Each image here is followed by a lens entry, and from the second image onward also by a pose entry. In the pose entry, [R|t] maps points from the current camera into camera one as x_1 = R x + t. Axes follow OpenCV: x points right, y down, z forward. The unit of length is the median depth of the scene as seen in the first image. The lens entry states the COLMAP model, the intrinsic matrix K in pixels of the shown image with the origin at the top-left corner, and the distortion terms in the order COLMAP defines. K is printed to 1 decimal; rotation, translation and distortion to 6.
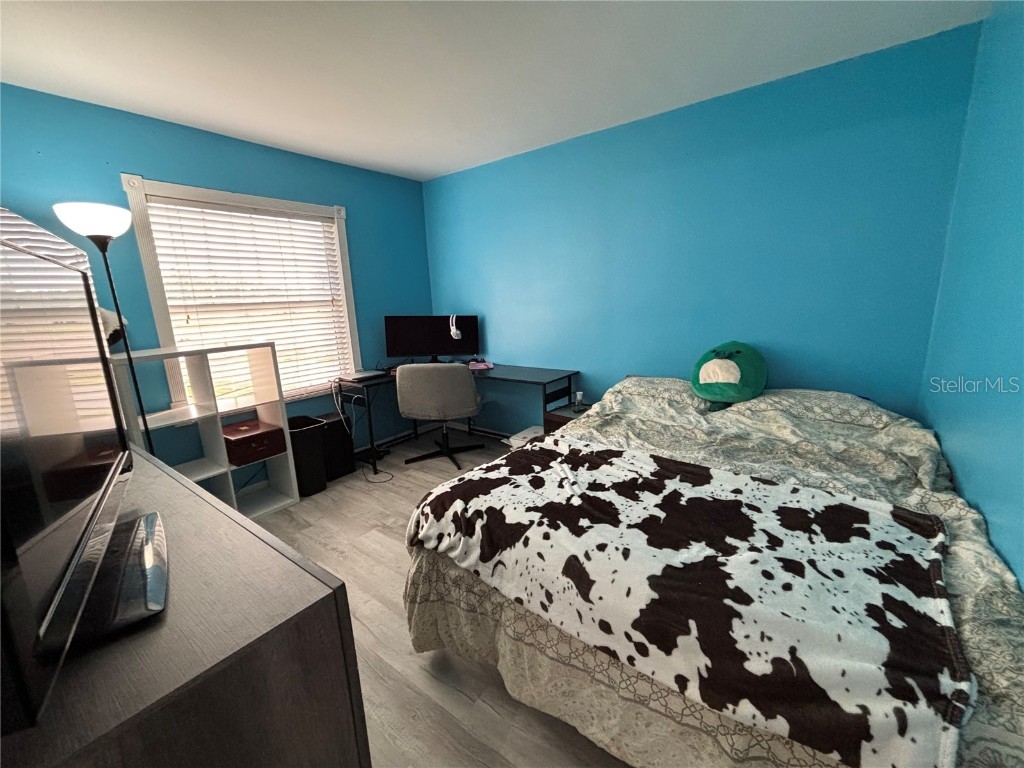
lens RADIAL K [[416.1, 0, 514.8], [0, 416.1, 382.3], [0, 0, 1]] dist [0.003182, -0.002177]
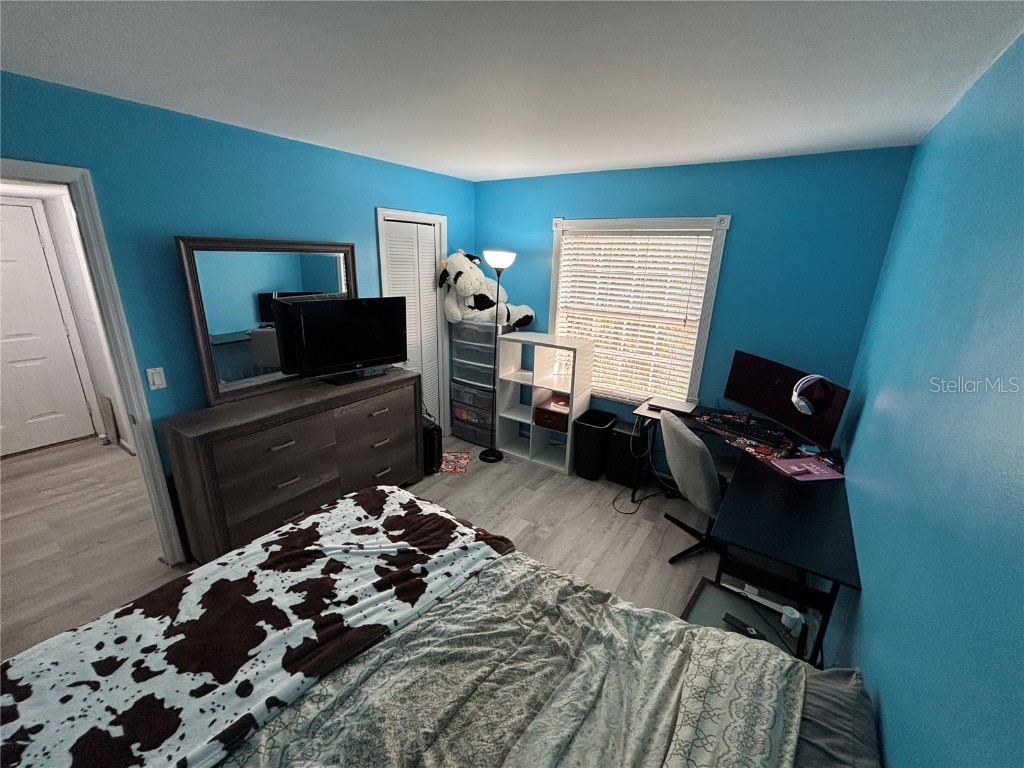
lens RADIAL K [[416.1, 0, 514.7], [0, 416.1, 384.4], [0, 0, 1]] dist [0.003182, -0.002177]
pose [[0.048279, 0.331600, -0.942184, 1.276146], [-0.234458, 0.920691, 0.312022, -0.722163], [0.970927, 0.205838, 0.122197, 1.481431]]
